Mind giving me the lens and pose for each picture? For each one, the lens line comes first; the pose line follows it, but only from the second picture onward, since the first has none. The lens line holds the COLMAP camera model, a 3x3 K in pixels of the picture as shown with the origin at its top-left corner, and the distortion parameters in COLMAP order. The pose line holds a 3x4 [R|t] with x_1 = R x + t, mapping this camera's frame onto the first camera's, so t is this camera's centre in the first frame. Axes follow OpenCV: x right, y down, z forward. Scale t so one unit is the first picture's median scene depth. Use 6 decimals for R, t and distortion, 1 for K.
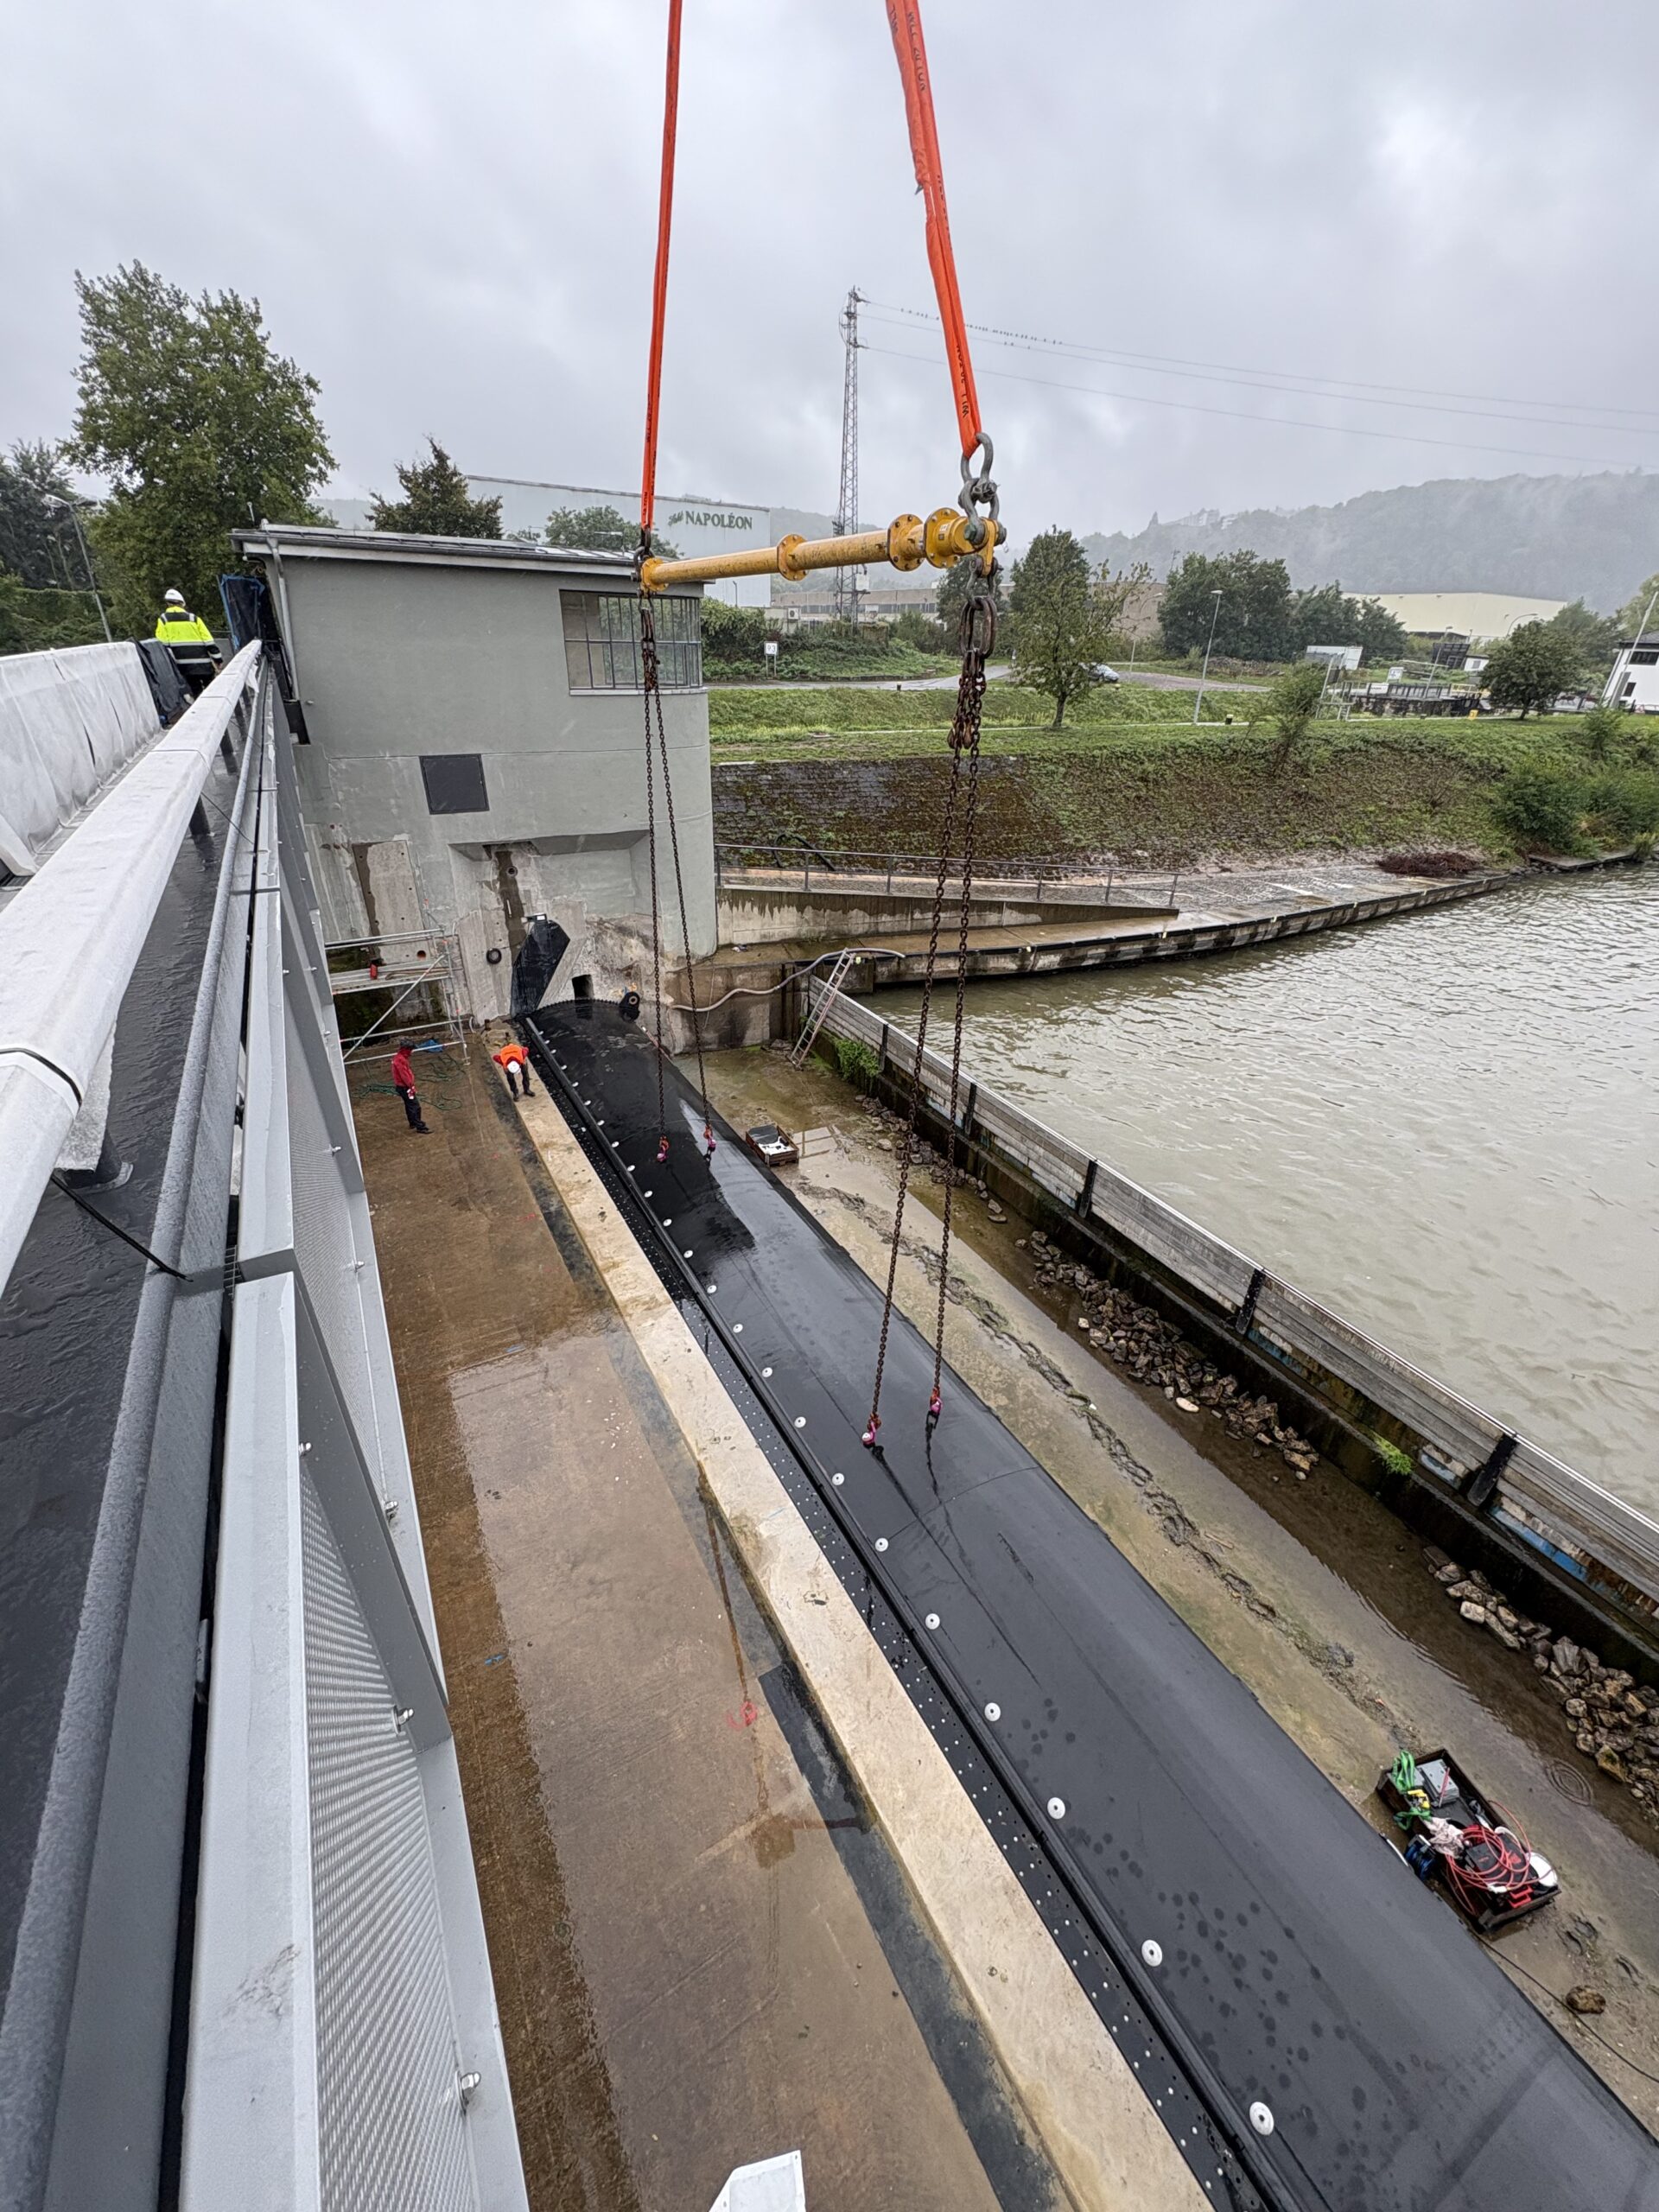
lens RADIAL K [[878.9, 0, 829.5], [0, 878.9, 1106.0], [0, 0, 1]] dist [0.000836, -0.000023]
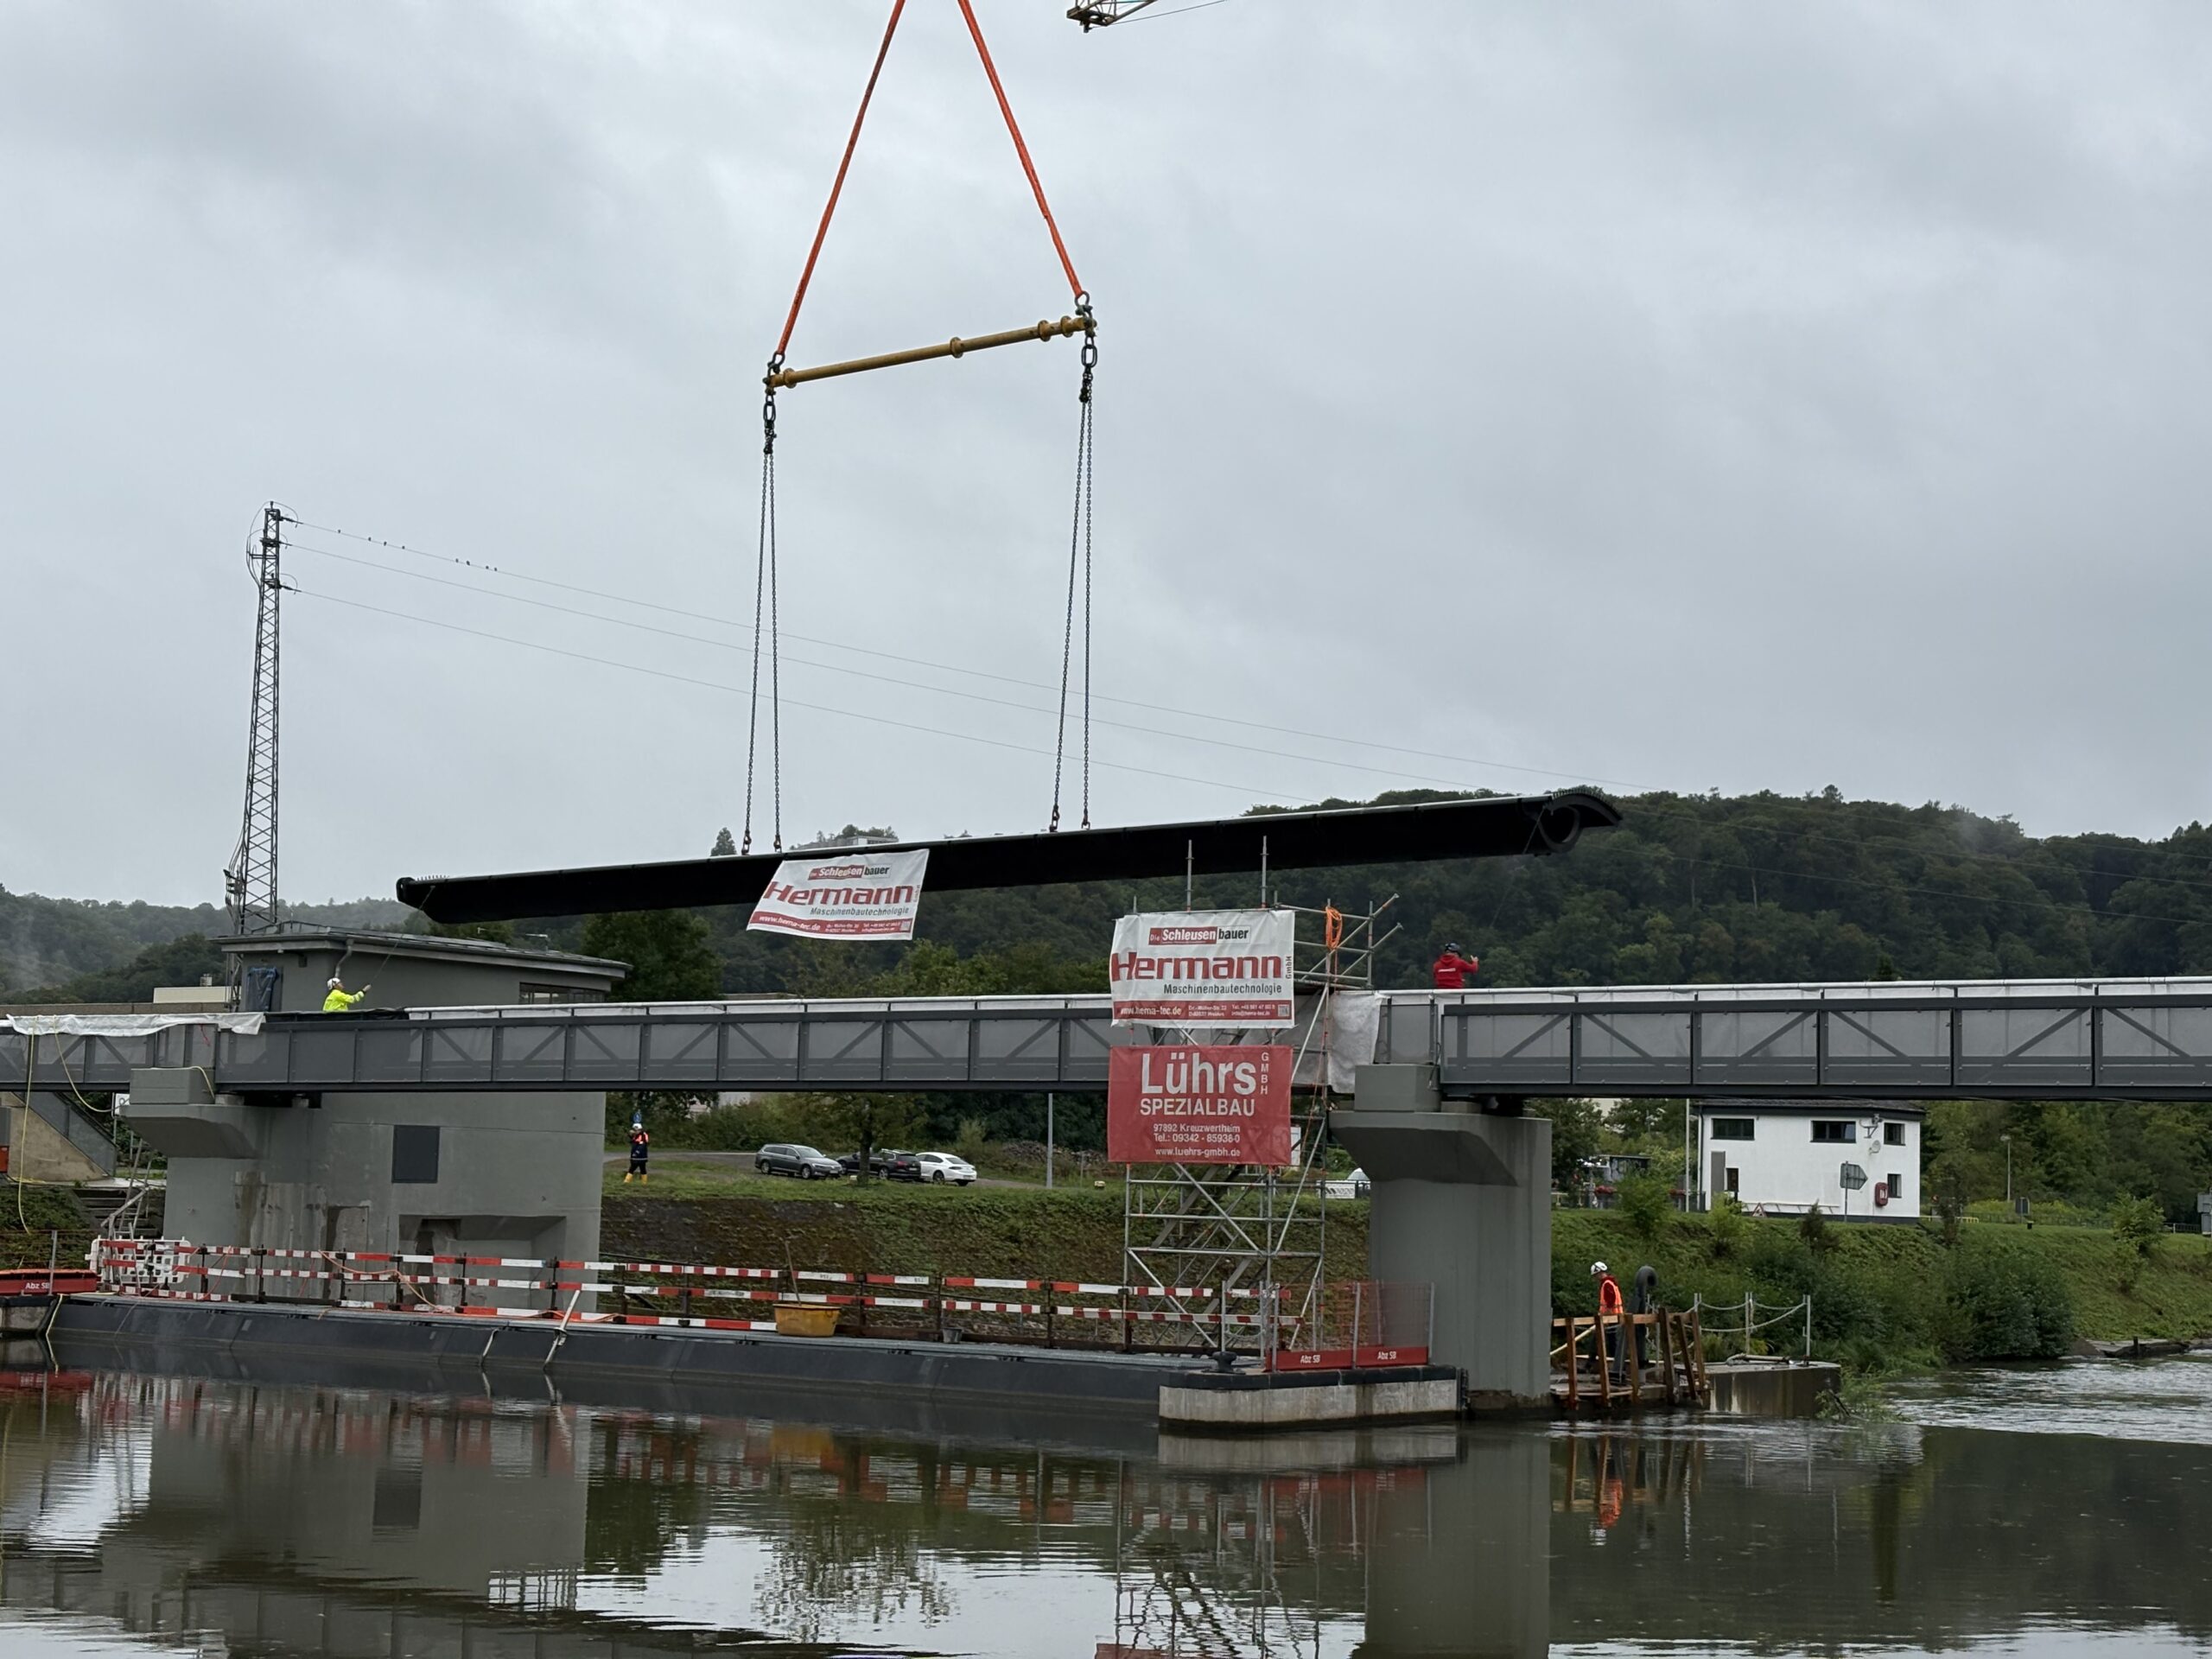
lens RADIAL K [[3331.5, 0, 1106.0], [0, 3331.5, 829.5], [0, 0, 1]] dist [-0.009235, -0.012873]
pose [[0.912796, 0.040161, 0.406436, -1.124584], [0.191933, 0.836235, -0.513685, 1.236881], [-0.360506, 0.546898, 0.755604, -2.029714]]
